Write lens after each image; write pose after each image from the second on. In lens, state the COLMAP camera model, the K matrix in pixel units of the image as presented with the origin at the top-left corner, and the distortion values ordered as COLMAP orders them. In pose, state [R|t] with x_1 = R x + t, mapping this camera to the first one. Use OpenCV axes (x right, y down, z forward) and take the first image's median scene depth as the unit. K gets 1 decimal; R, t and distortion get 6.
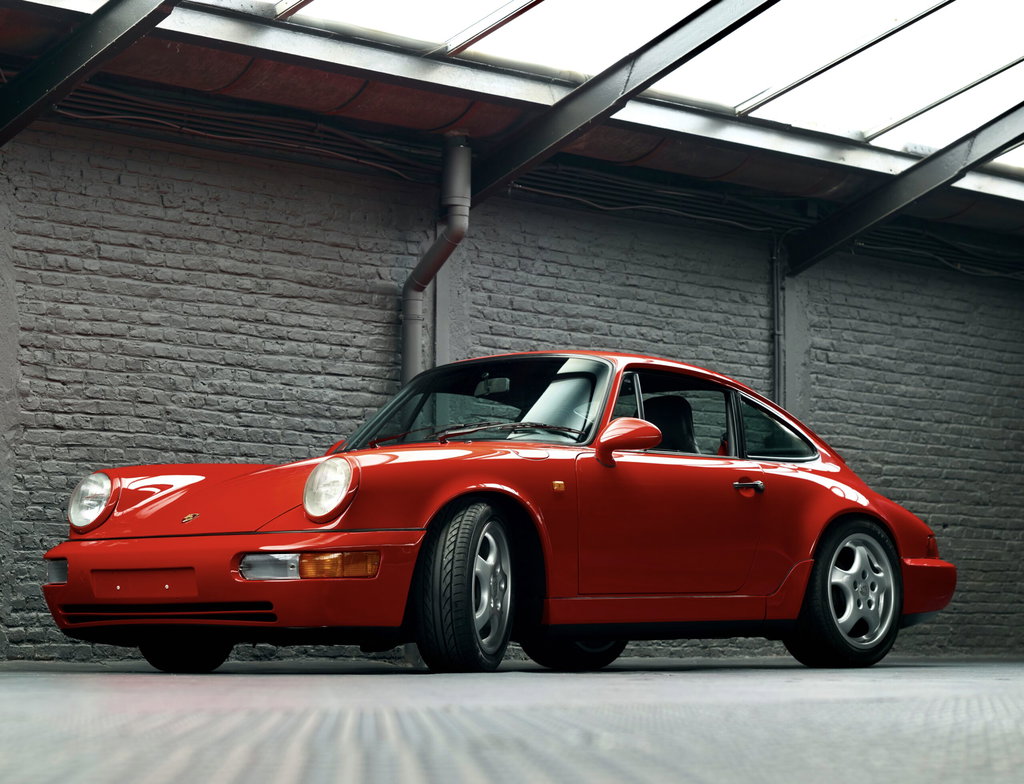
lens RADIAL K [[2869.1, 0, 509.7], [0, 2869.1, 395.2], [0, 0, 1]] dist [-0.032749, 0.000000]
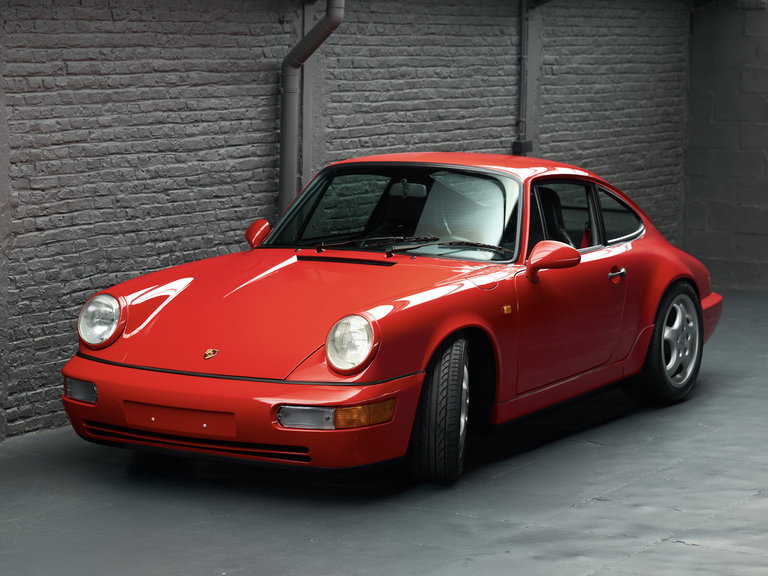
lens RADIAL K [[2112.9, 0, 385.9], [0, 2112.9, 285.4], [0, 0, 1]] dist [-0.022139, 0.000000]
pose [[0.981455, -0.008942, 0.191483, -0.169195], [-0.030040, 0.979394, 0.199710, -0.128129], [-0.189323, -0.201758, 0.960963, 0.150566]]
